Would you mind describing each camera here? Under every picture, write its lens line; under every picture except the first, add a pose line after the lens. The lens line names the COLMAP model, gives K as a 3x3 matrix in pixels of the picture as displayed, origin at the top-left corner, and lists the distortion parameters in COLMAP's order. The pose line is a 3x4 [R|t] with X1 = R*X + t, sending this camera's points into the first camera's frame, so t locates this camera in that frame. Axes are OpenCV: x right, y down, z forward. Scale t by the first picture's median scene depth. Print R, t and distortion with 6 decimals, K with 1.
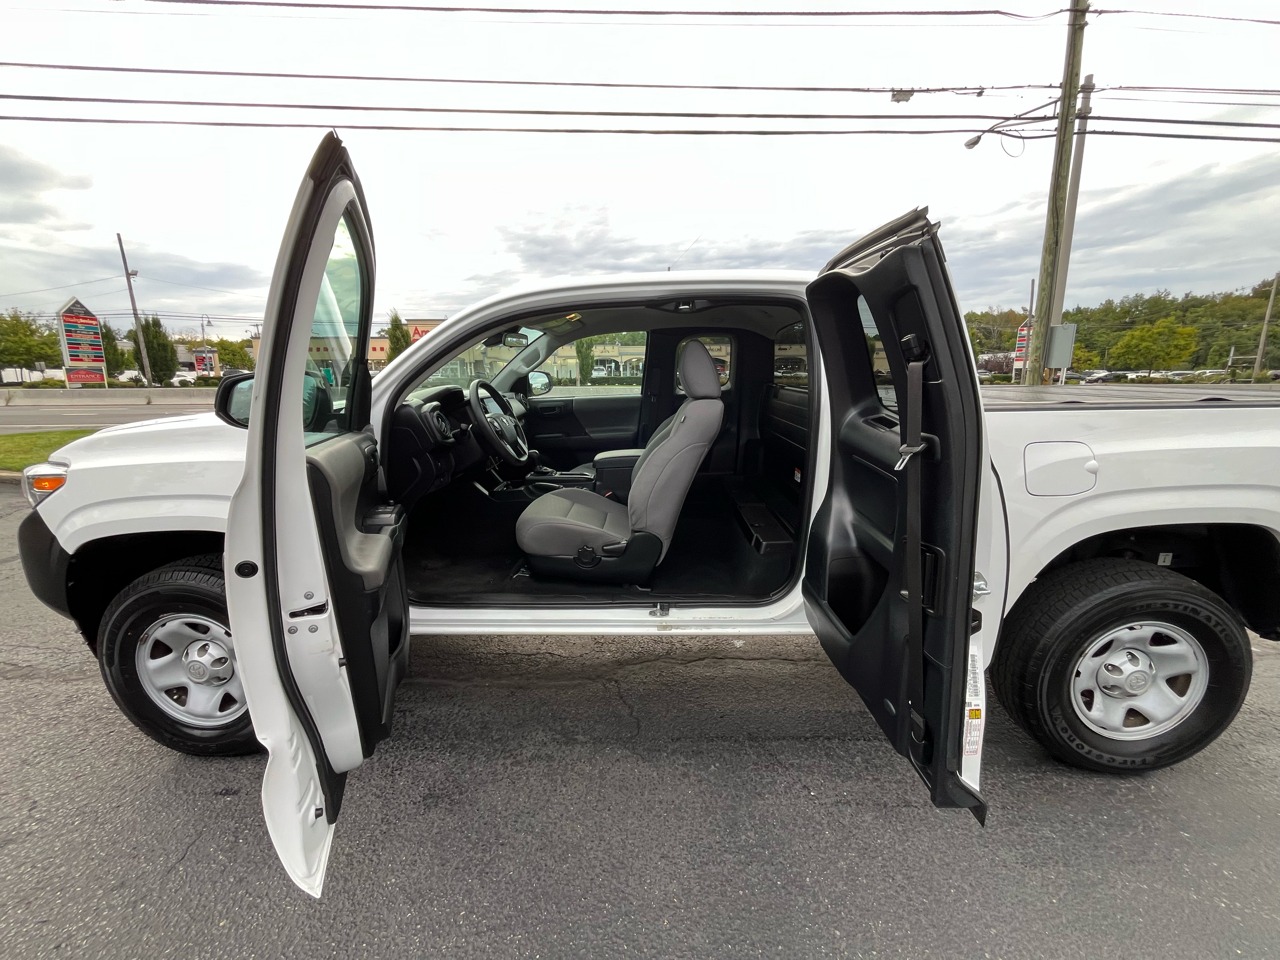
lens RADIAL K [[515.3, 0, 639.0], [0, 515.3, 484.0], [0, 0, 1]] dist [-0.010749, 0.001135]
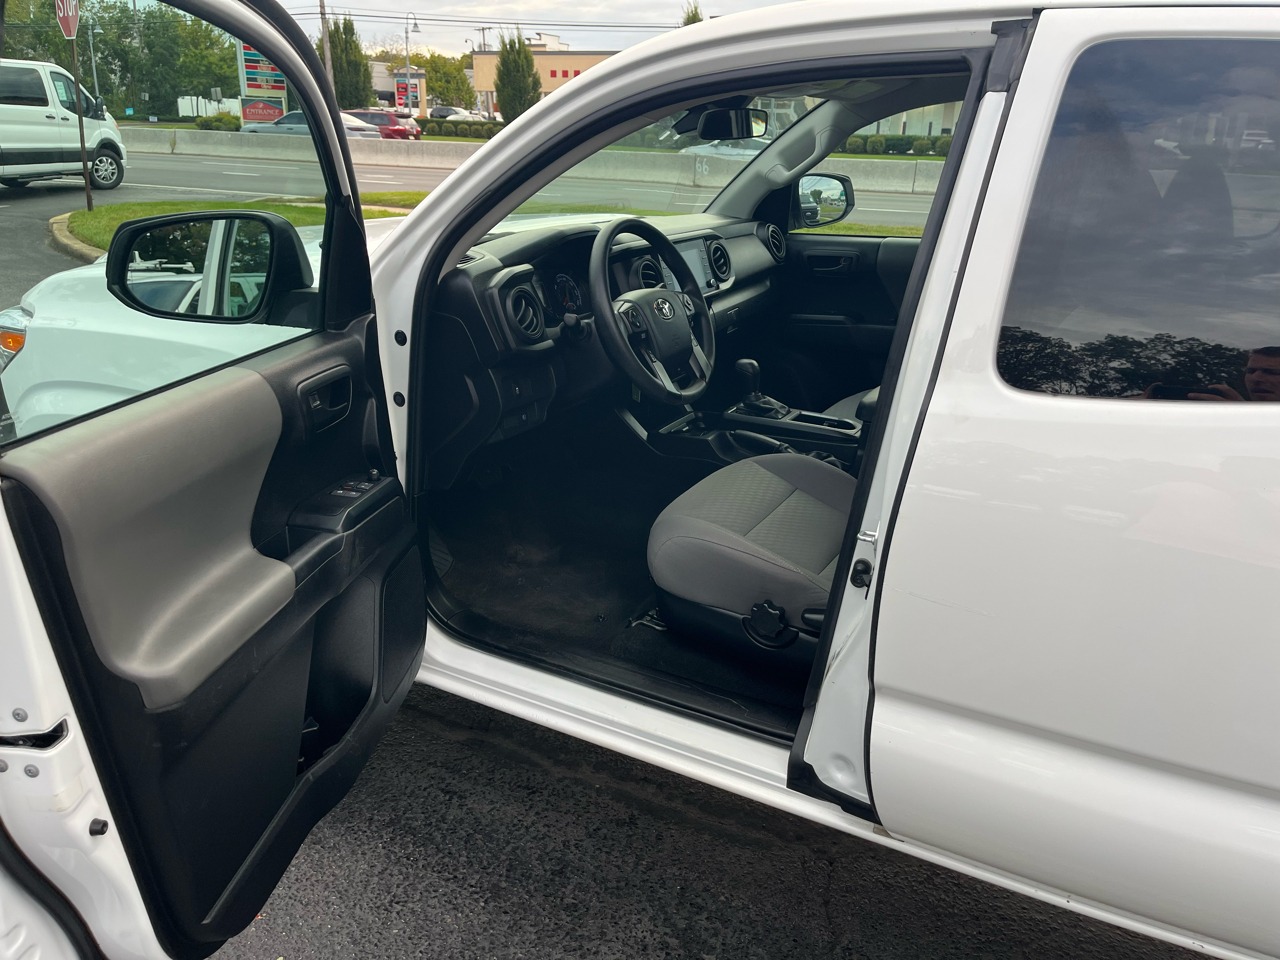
lens RADIAL K [[967.2, 0, 651.4], [0, 967.2, 492.1], [0, 0, 1]] dist [0.027081, -0.021873]
pose [[0.891672, 0.184717, -0.413281, 0.116959], [-0.120769, 0.976939, 0.176080, -0.096669], [0.436275, -0.107094, 0.893417, 0.140134]]
